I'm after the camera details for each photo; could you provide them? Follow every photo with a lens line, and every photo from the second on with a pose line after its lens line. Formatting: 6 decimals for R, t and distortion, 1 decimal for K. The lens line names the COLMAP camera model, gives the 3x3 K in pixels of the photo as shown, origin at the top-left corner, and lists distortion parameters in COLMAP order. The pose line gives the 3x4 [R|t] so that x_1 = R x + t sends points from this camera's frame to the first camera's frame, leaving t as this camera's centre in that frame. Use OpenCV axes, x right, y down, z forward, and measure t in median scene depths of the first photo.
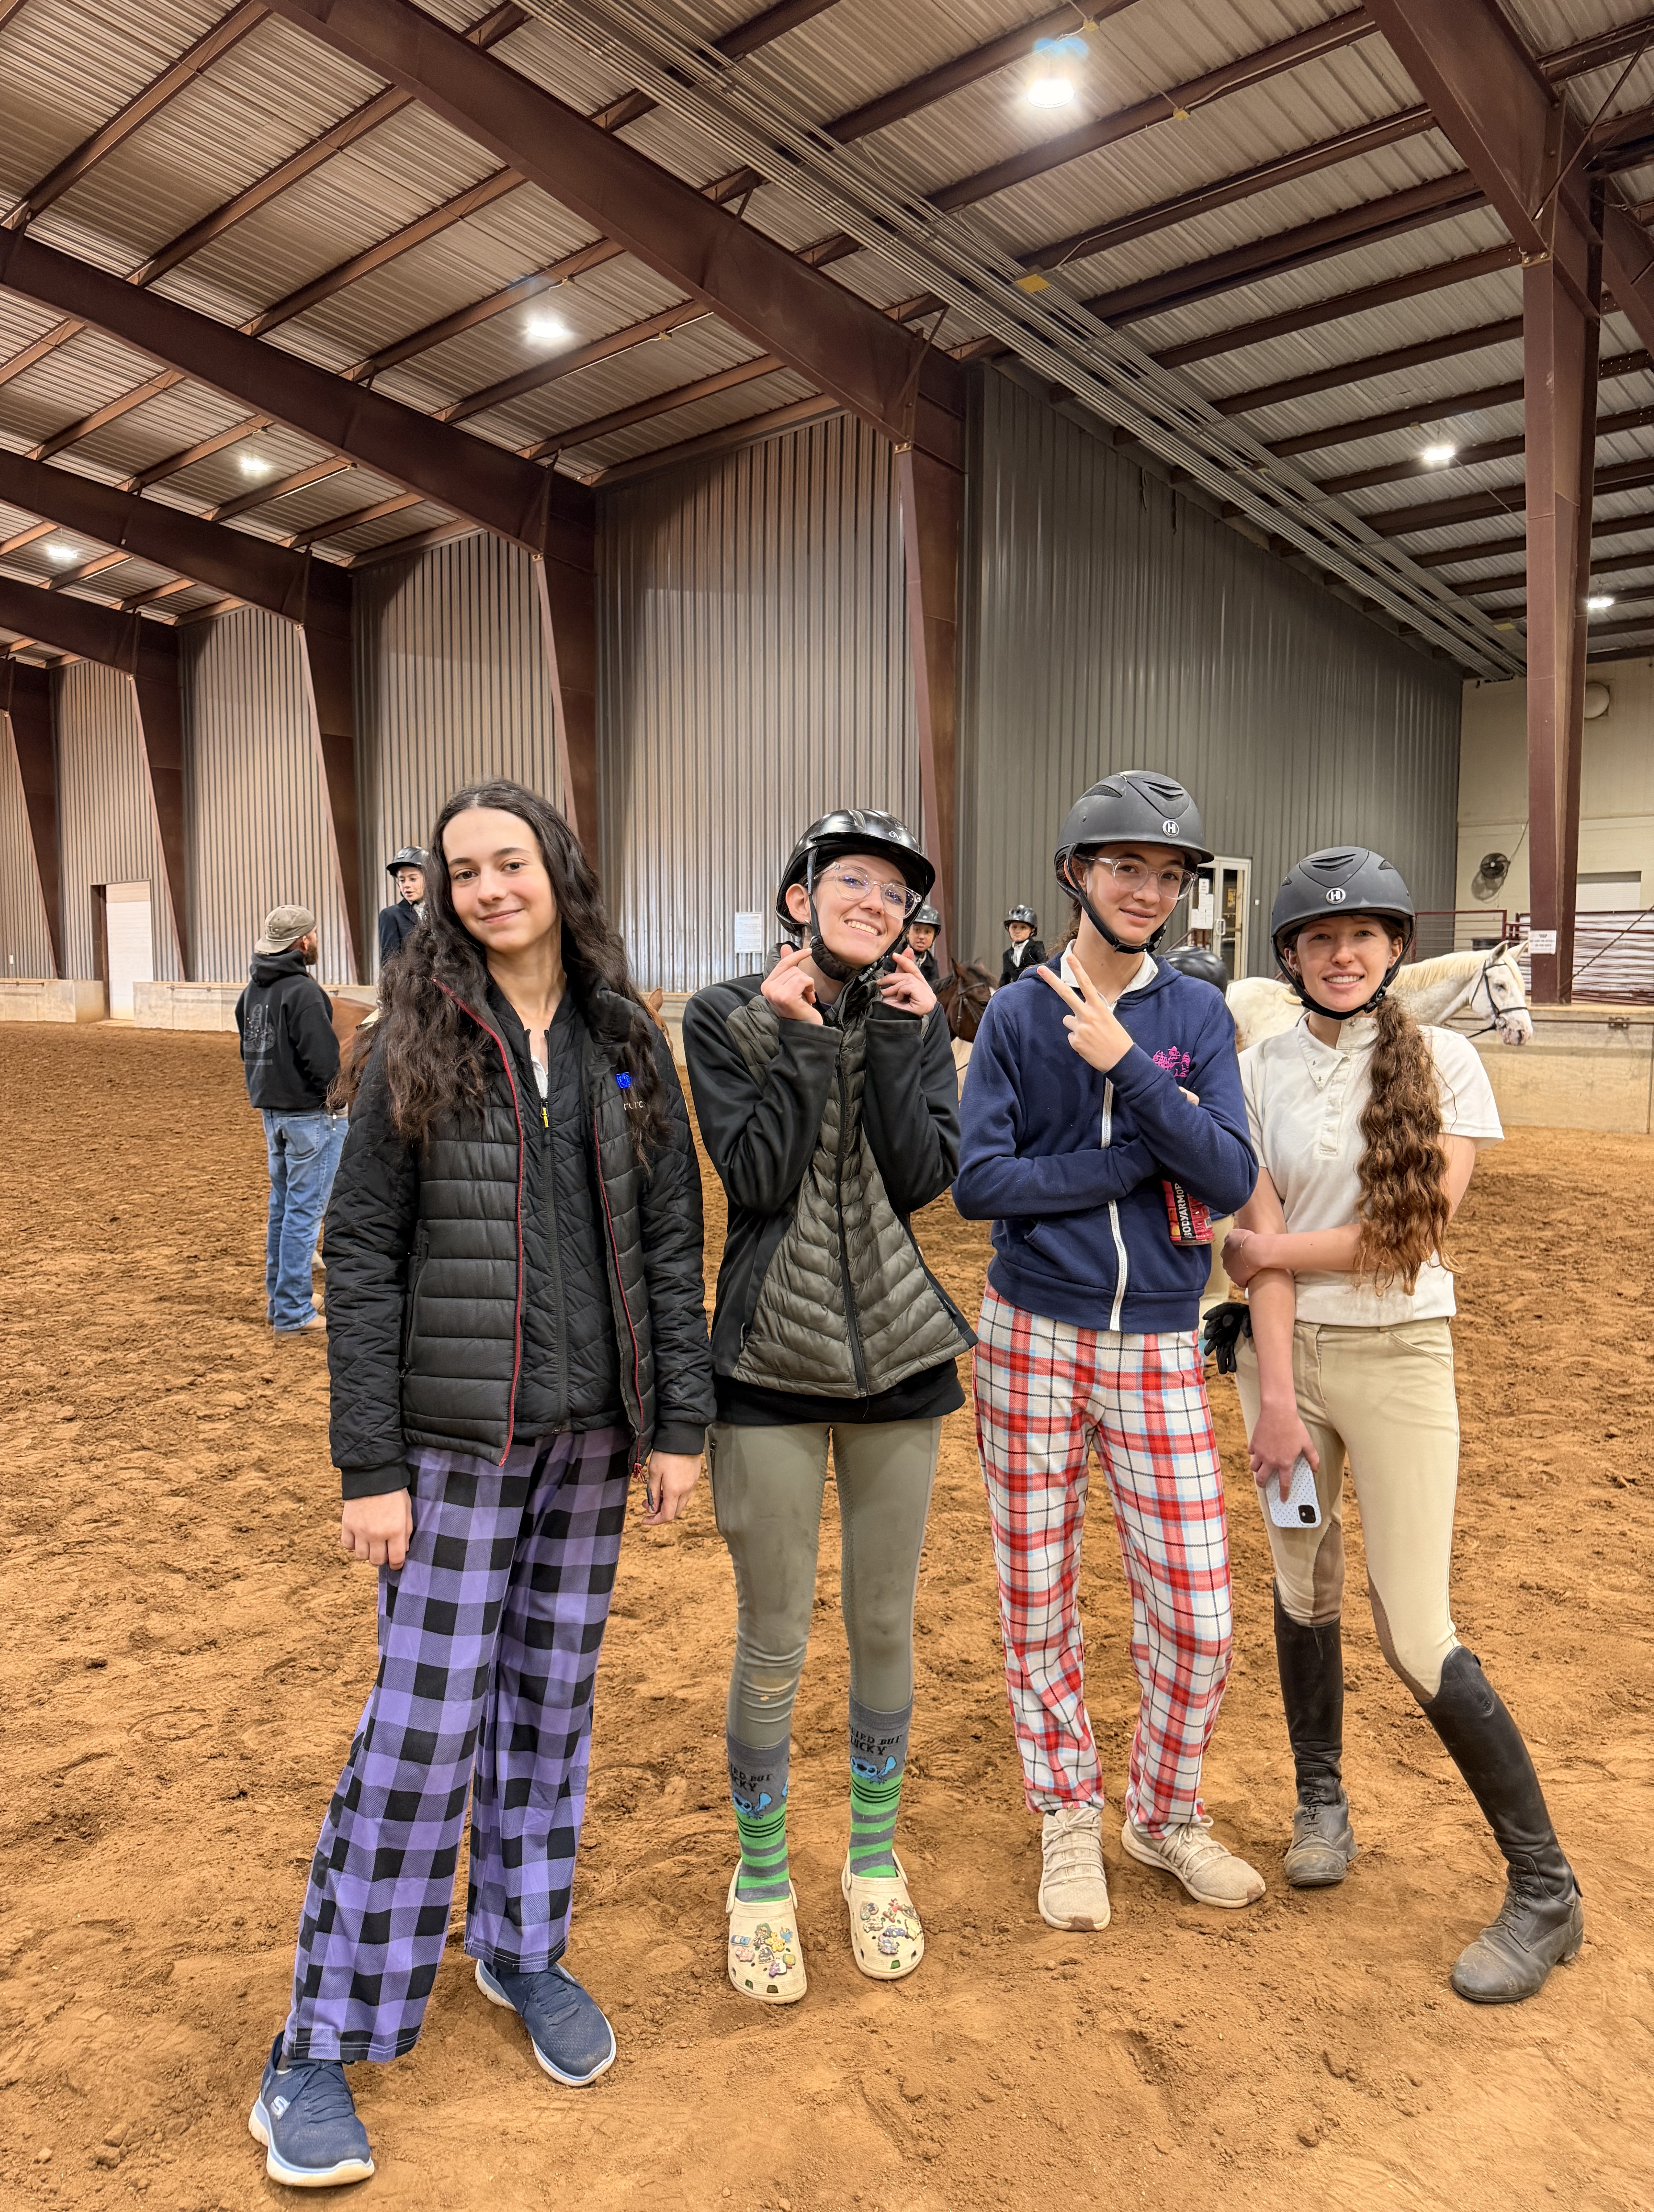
lens RADIAL K [[1555.4, 0, 815.4], [0, 1555.4, 1105.0], [0, 0, 1]] dist [0.017715, -0.019538]
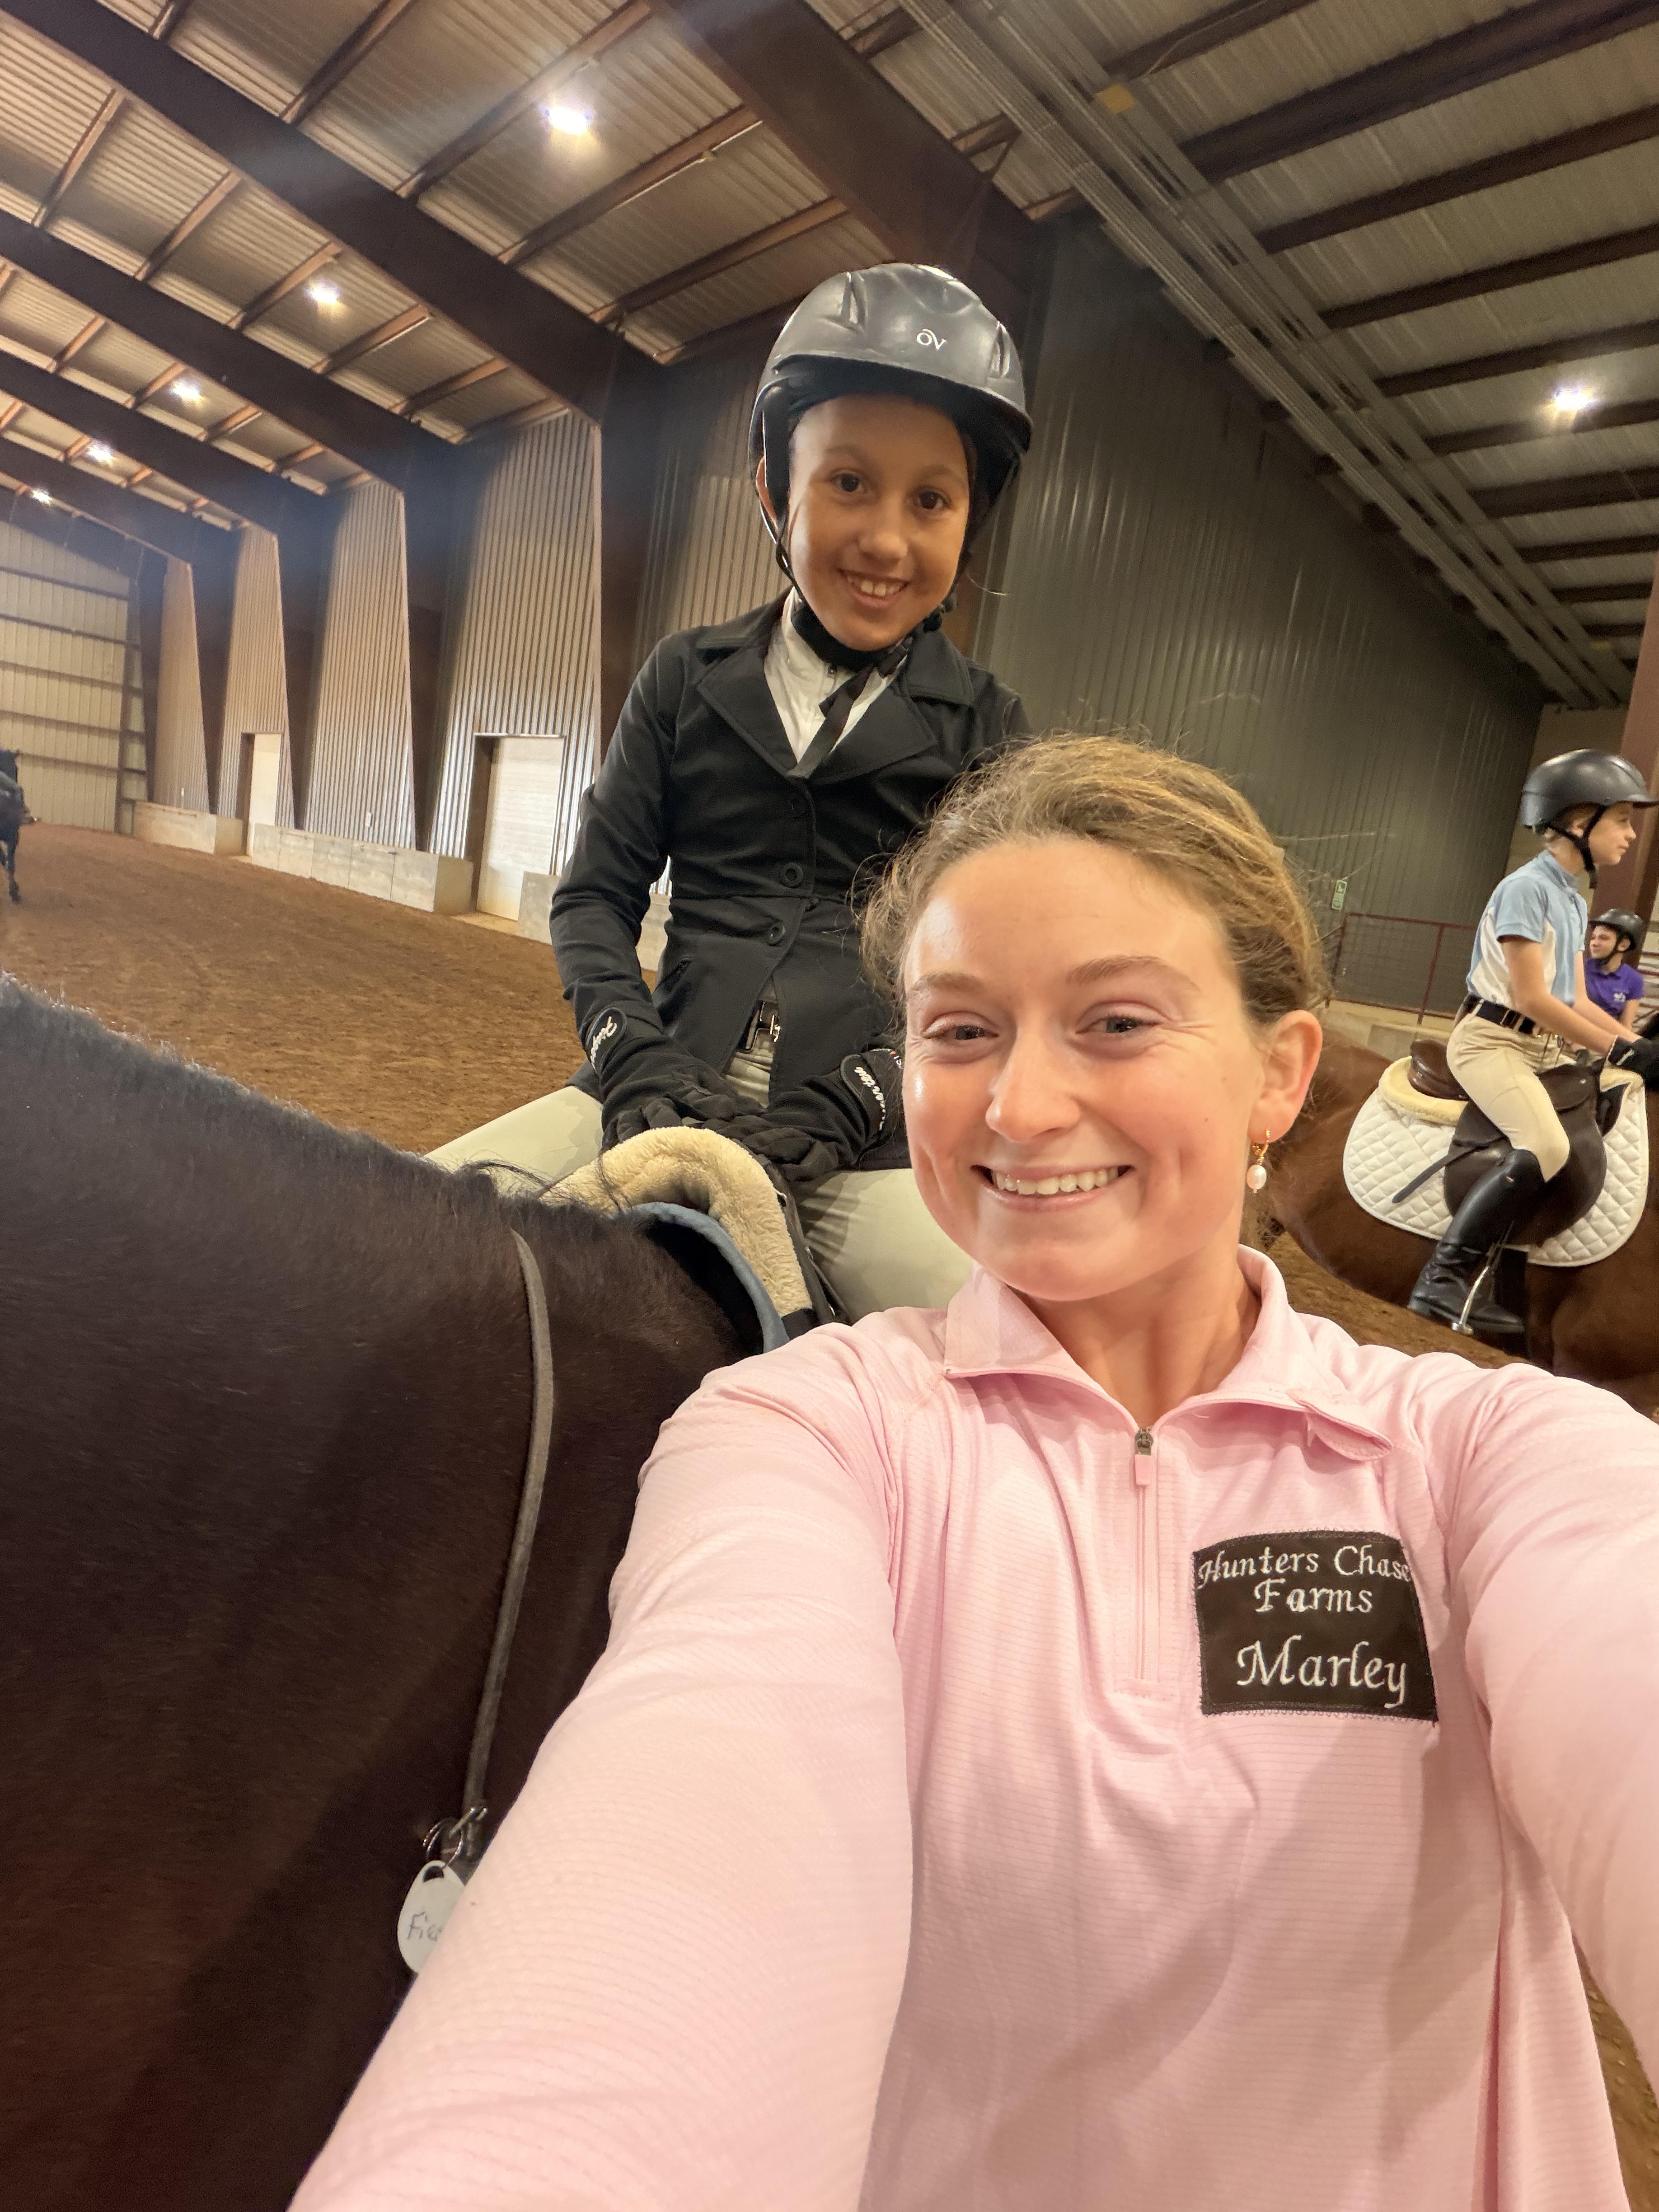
lens RADIAL K [[1252.9, 0, 827.0], [0, 1252.9, 1100.8], [0, 0, 1]] dist [0.009652, -0.000375]
pose [[0.984682, 0.158073, -0.073587, 0.087670], [-0.152812, 0.985602, 0.072375, -0.016923], [0.083968, -0.060022, 0.994659, 0.205545]]
